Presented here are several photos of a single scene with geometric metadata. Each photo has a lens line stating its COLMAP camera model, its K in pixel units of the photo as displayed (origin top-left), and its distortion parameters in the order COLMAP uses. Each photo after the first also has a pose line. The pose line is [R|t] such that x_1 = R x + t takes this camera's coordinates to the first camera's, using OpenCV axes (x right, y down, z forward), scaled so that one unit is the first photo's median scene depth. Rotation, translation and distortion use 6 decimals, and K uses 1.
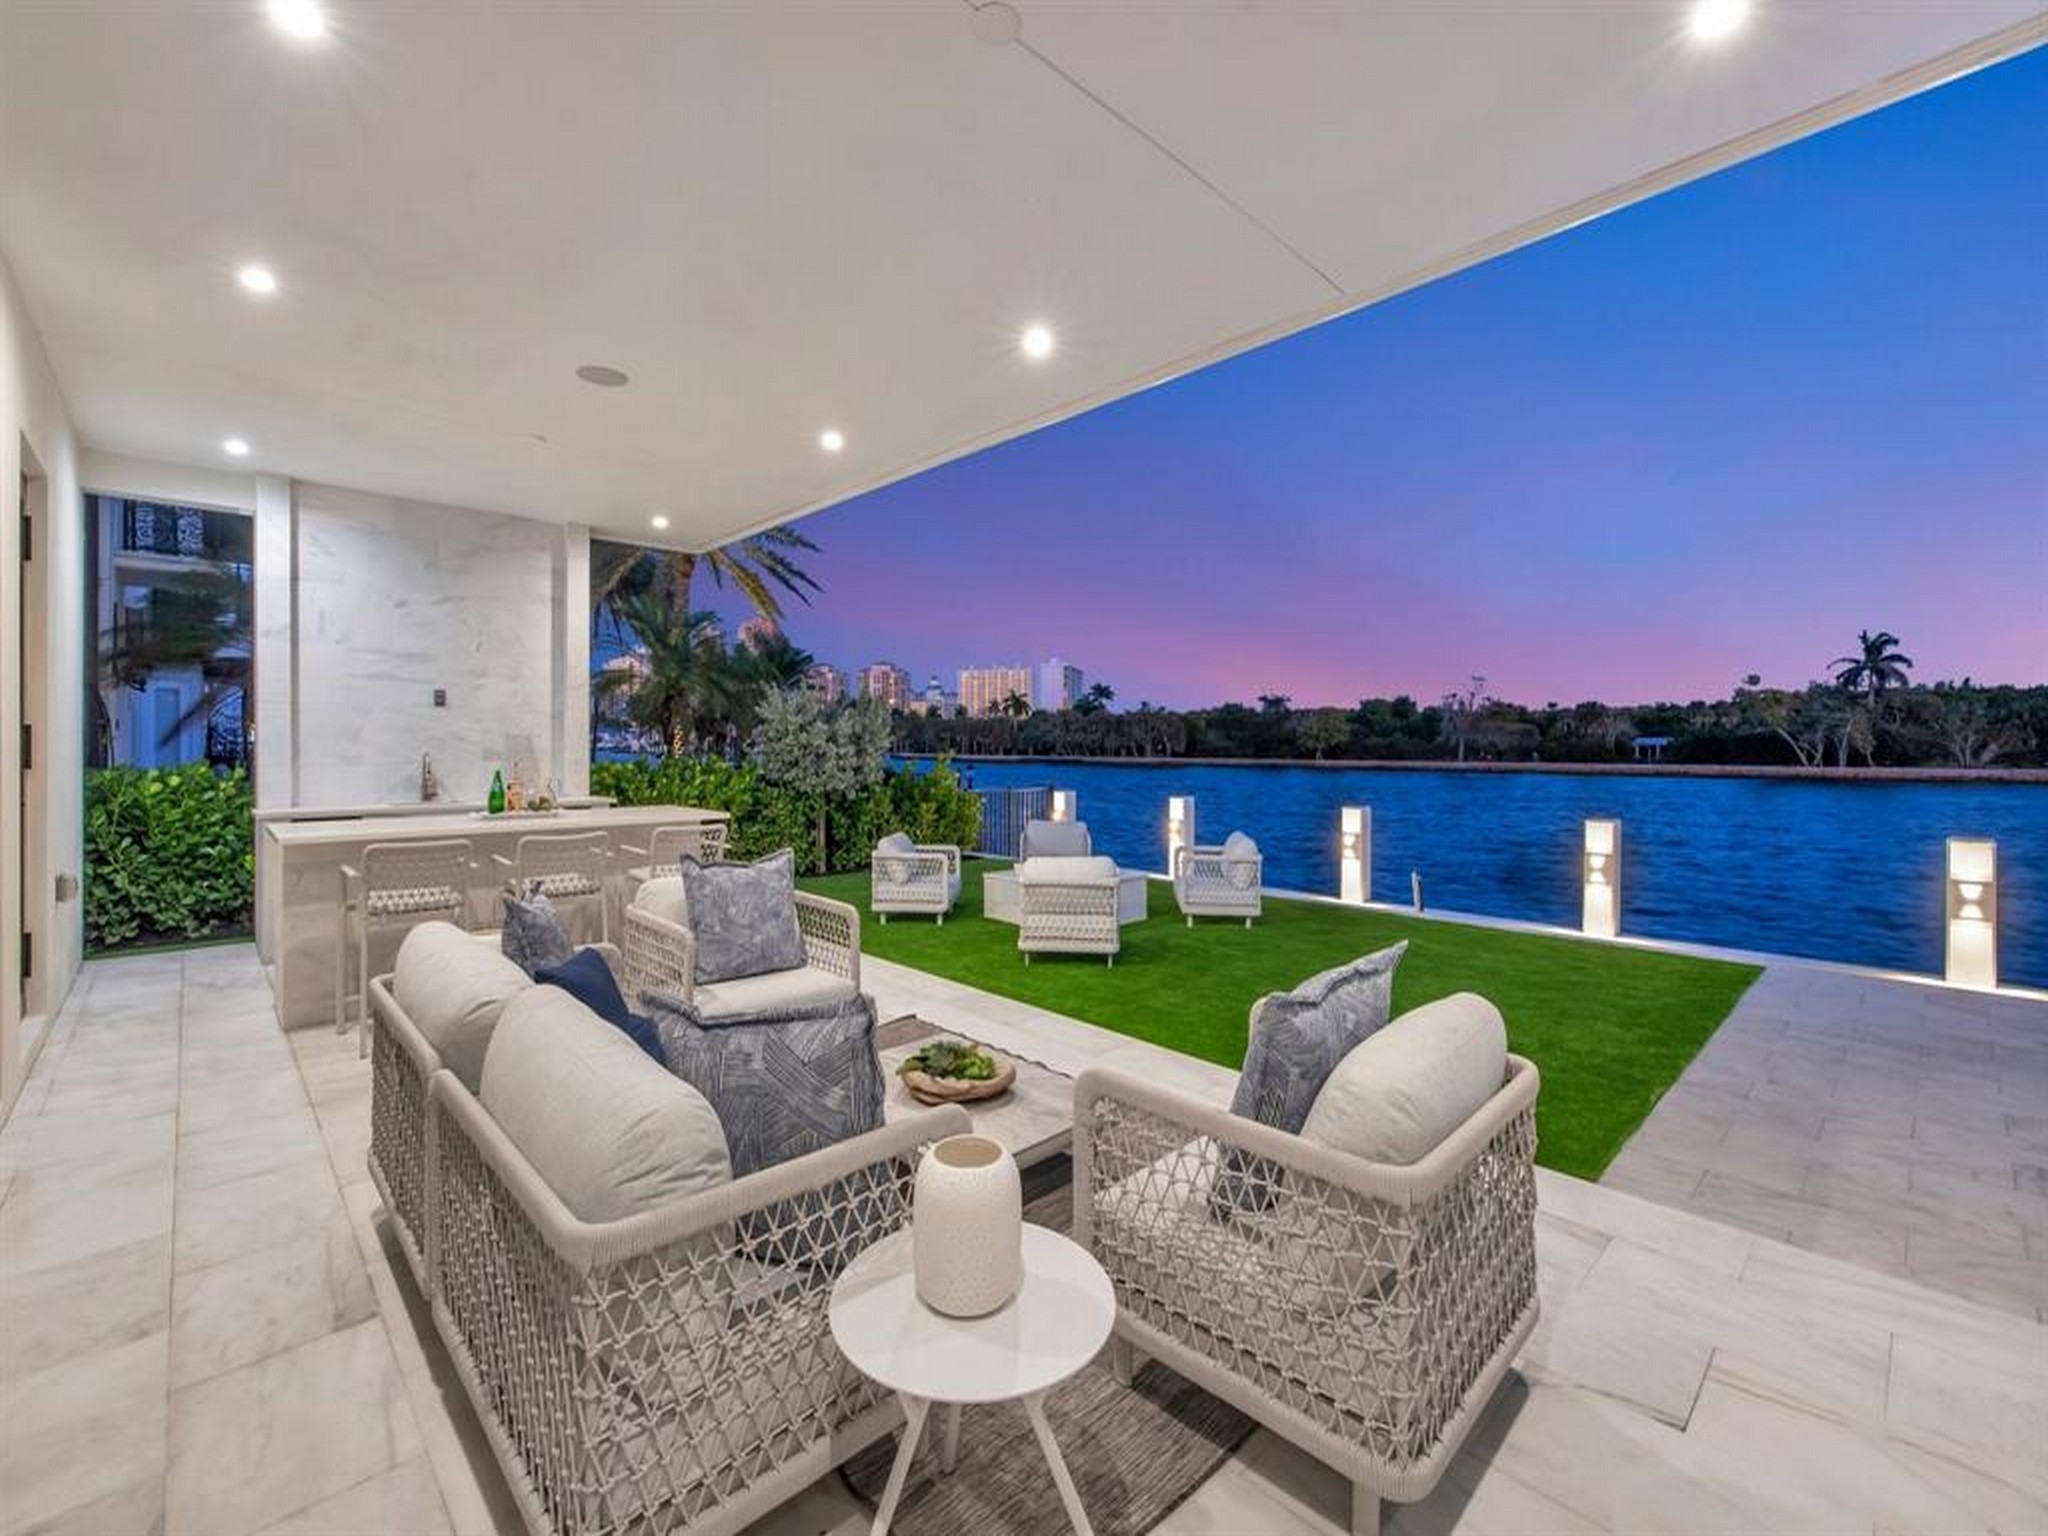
lens RADIAL K [[876.1, 0, 1024.9], [0, 876.1, 742.6], [0, 0, 1]] dist [0.004104, 0.000119]
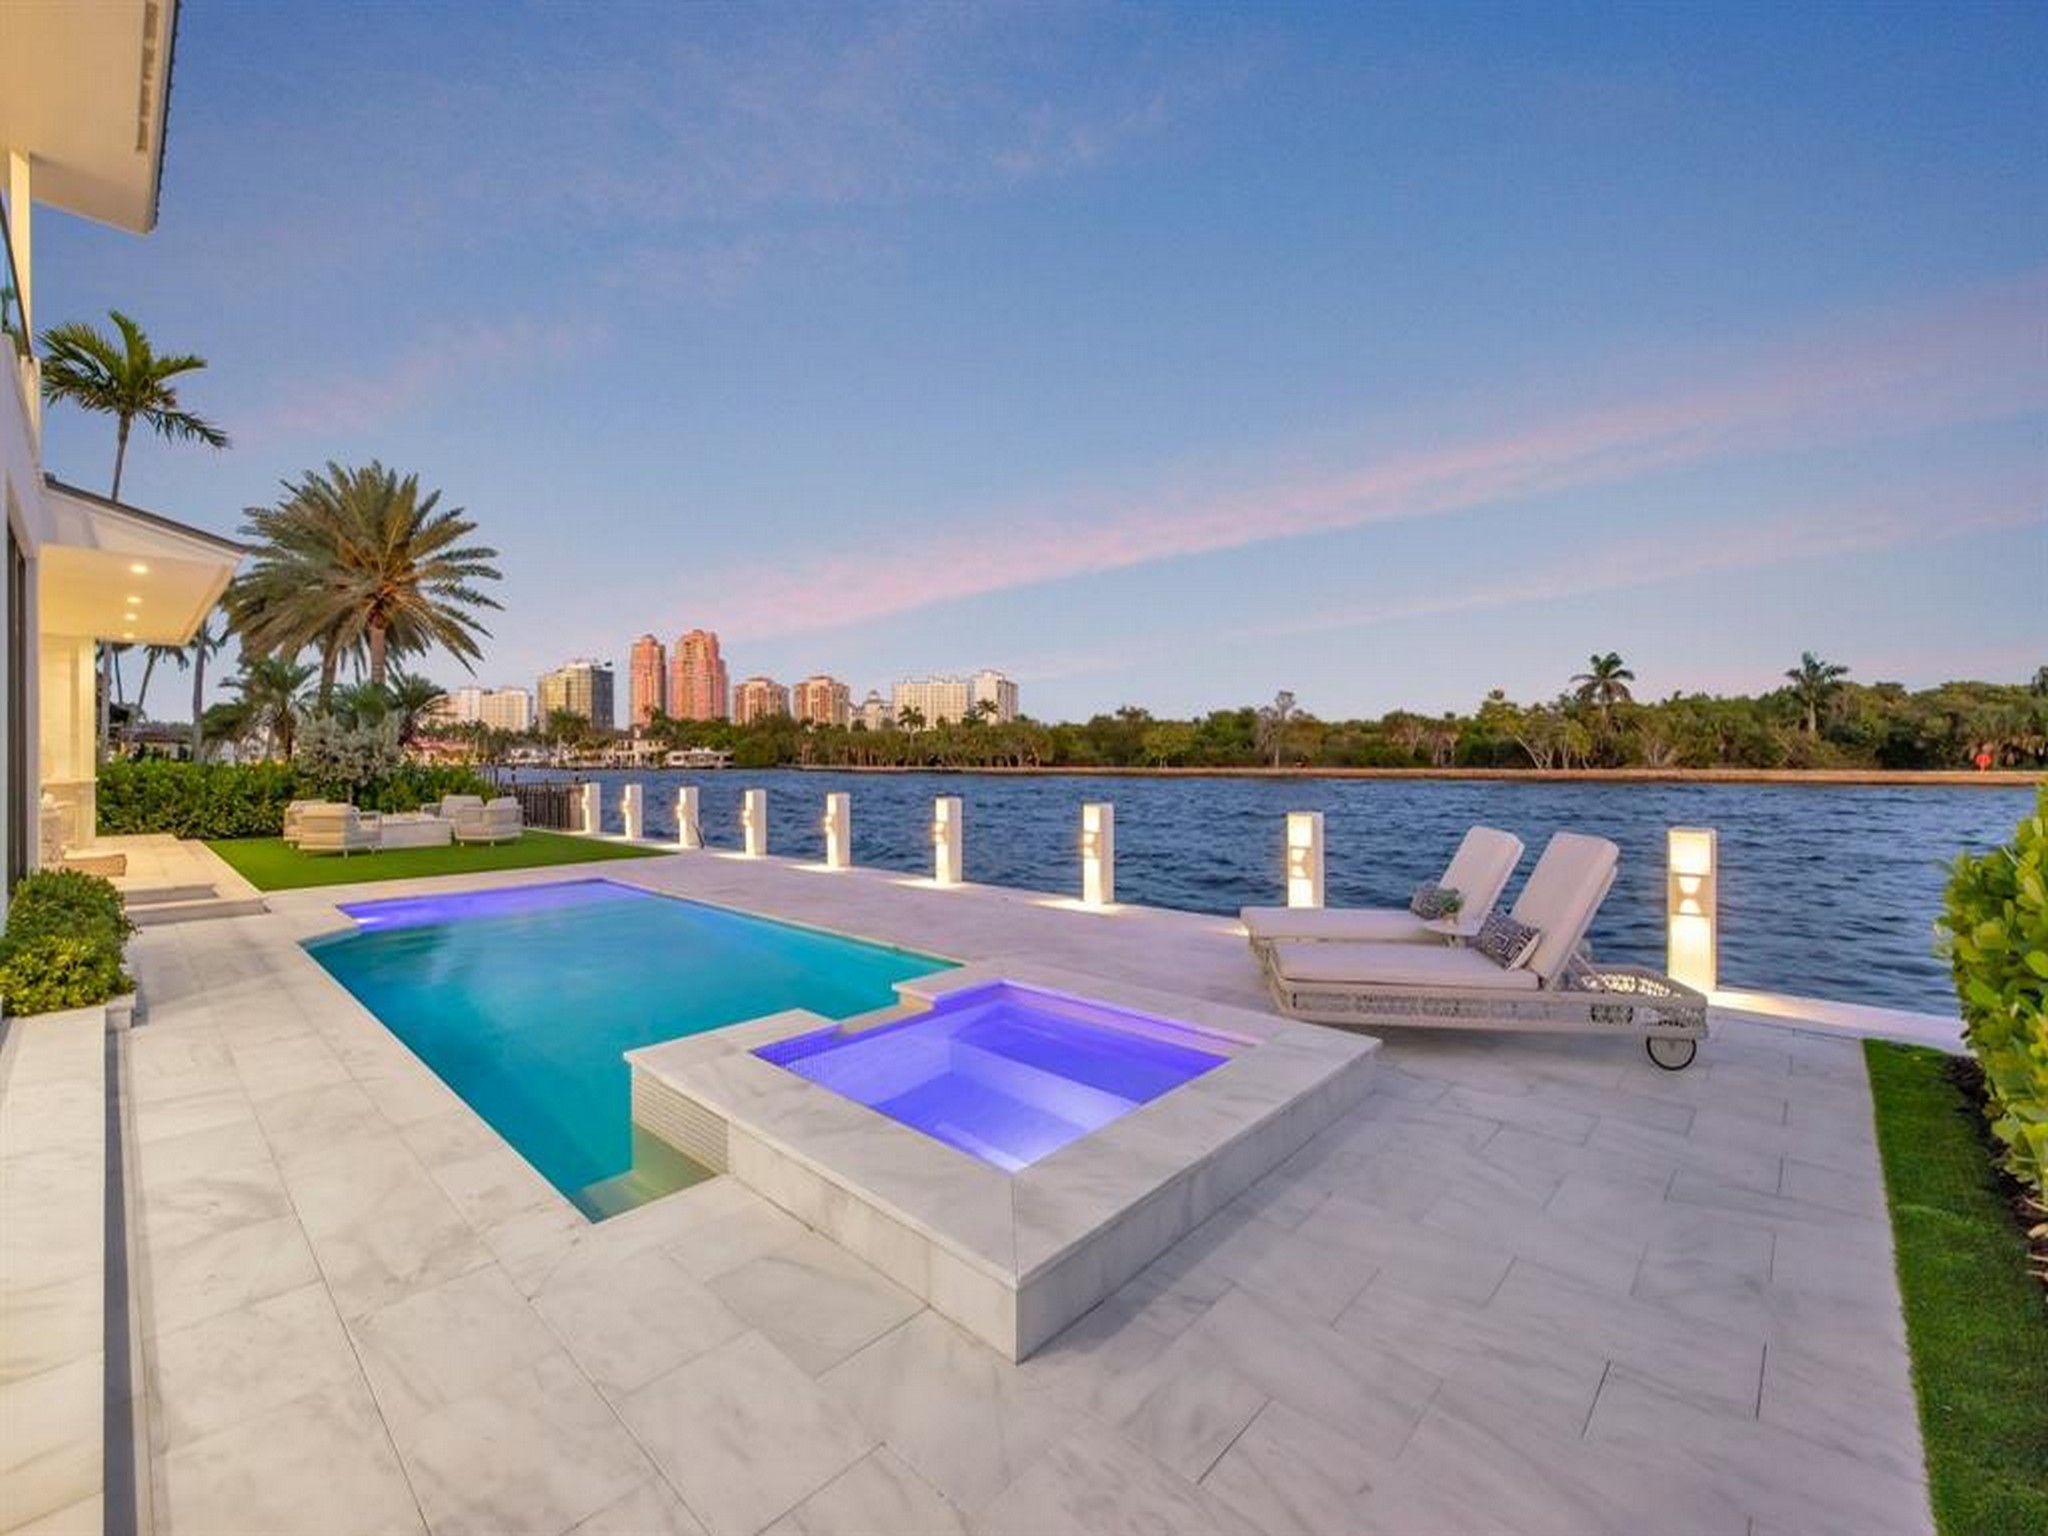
lens RADIAL K [[860.5, 0, 1024.0], [0, 860.5, 768.0], [0, 0, 1]] dist [-0.001338, -0.000125]
pose [[0.998361, -0.008364, 0.056621, 0.113966], [0.007490, 0.999850, 0.015636, 0.002019], [-0.056743, -0.015187, 0.998273, -0.079127]]
